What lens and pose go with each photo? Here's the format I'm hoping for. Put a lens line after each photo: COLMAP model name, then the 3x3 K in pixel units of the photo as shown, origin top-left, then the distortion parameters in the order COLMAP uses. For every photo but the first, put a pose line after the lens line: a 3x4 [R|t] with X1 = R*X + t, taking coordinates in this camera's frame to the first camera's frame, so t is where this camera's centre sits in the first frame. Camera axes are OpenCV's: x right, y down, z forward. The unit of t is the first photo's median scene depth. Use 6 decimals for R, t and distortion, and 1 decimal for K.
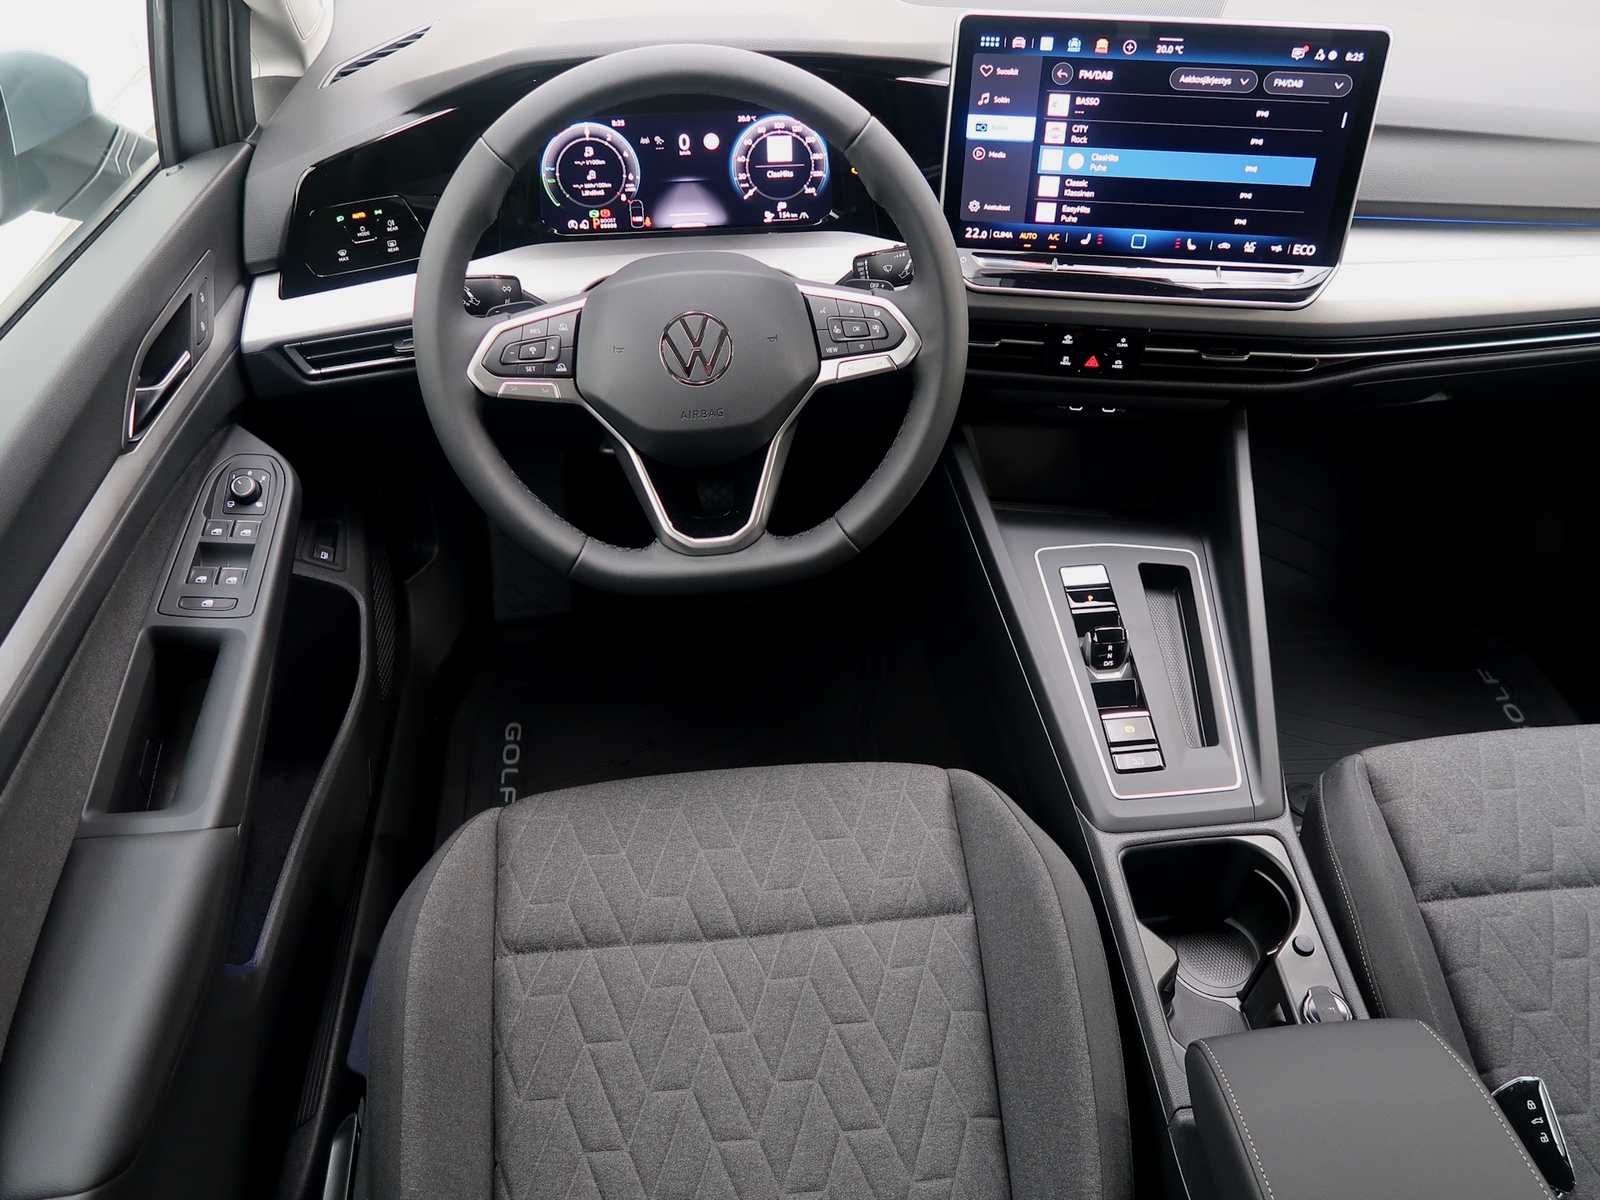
lens RADIAL K [[636.2, 0, 800.0], [0, 636.2, 600.0], [0, 0, 1]] dist [-0.007546, 0.000666]
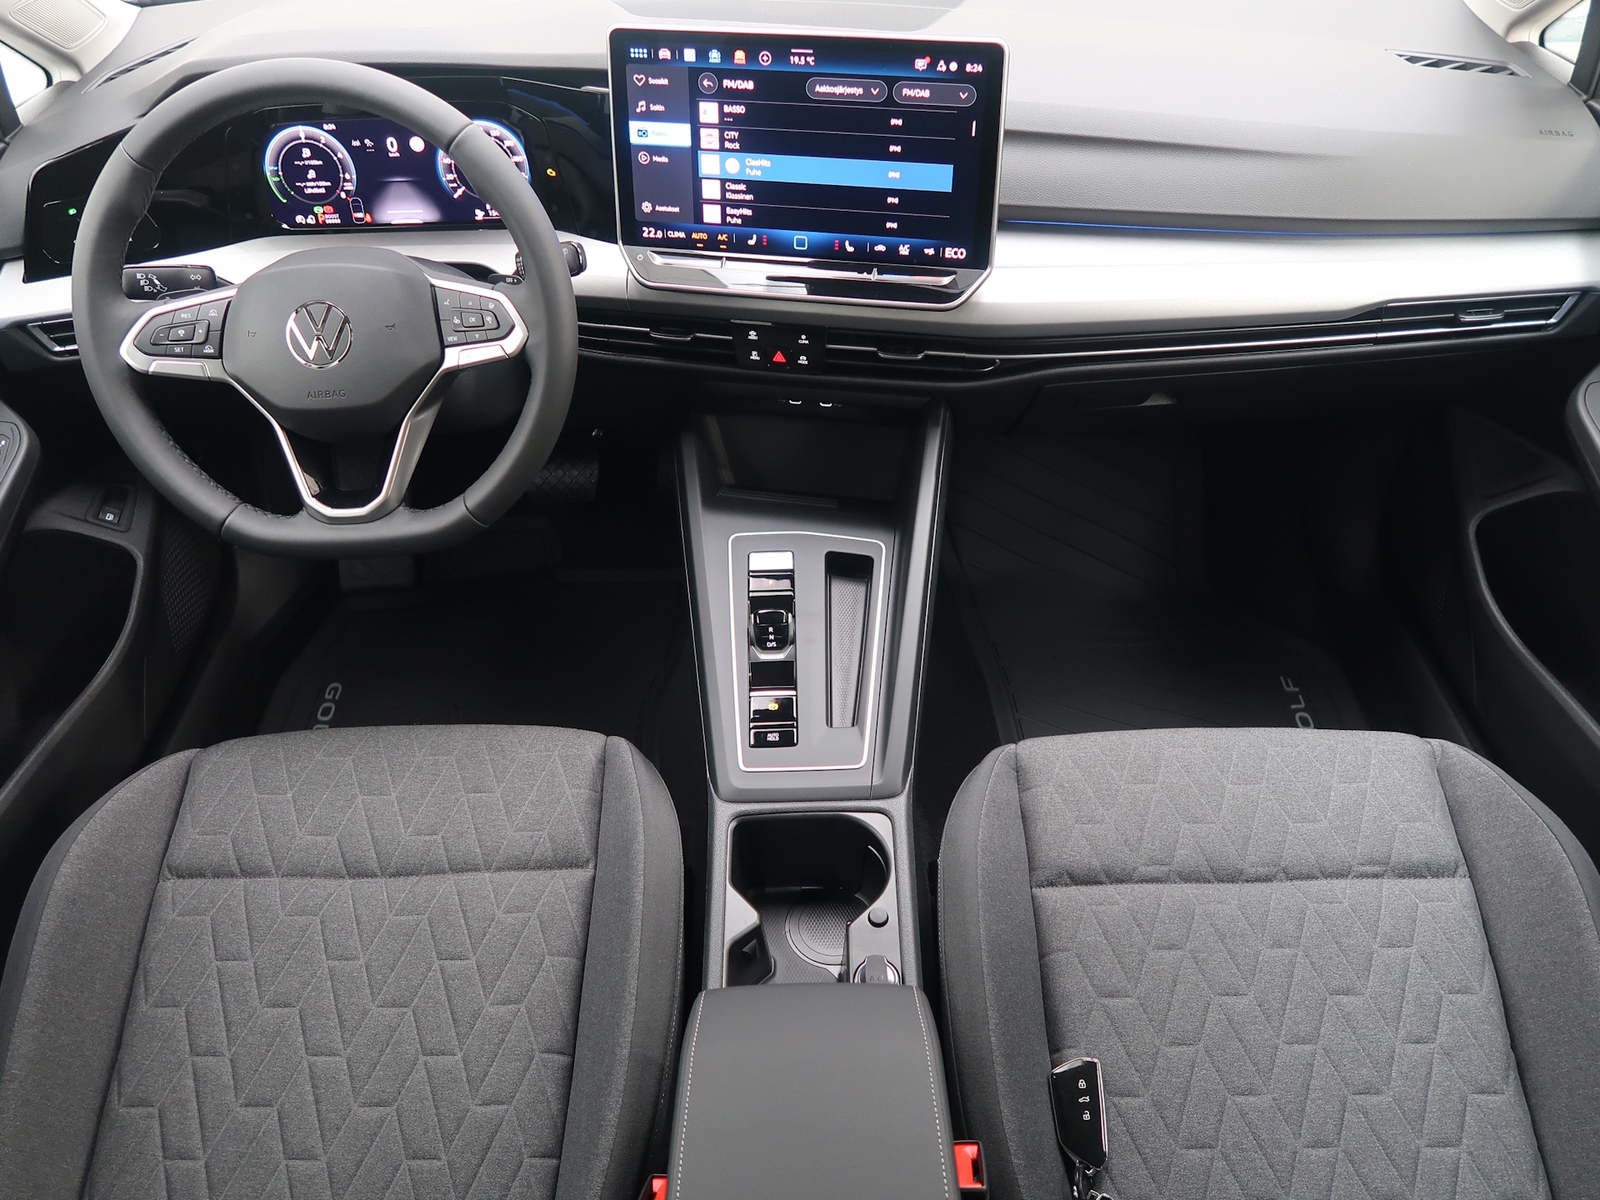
lens RADIAL K [[629.0, 0, 800.8], [0, 629.0, 593.9], [0, 0, 1]] dist [-0.008000, 0.000844]
pose [[0.998273, 0.041815, -0.041261, 0.626809], [-0.041727, 0.999125, 0.002984, 0.012306], [0.041350, -0.001257, 0.999144, -0.040288]]
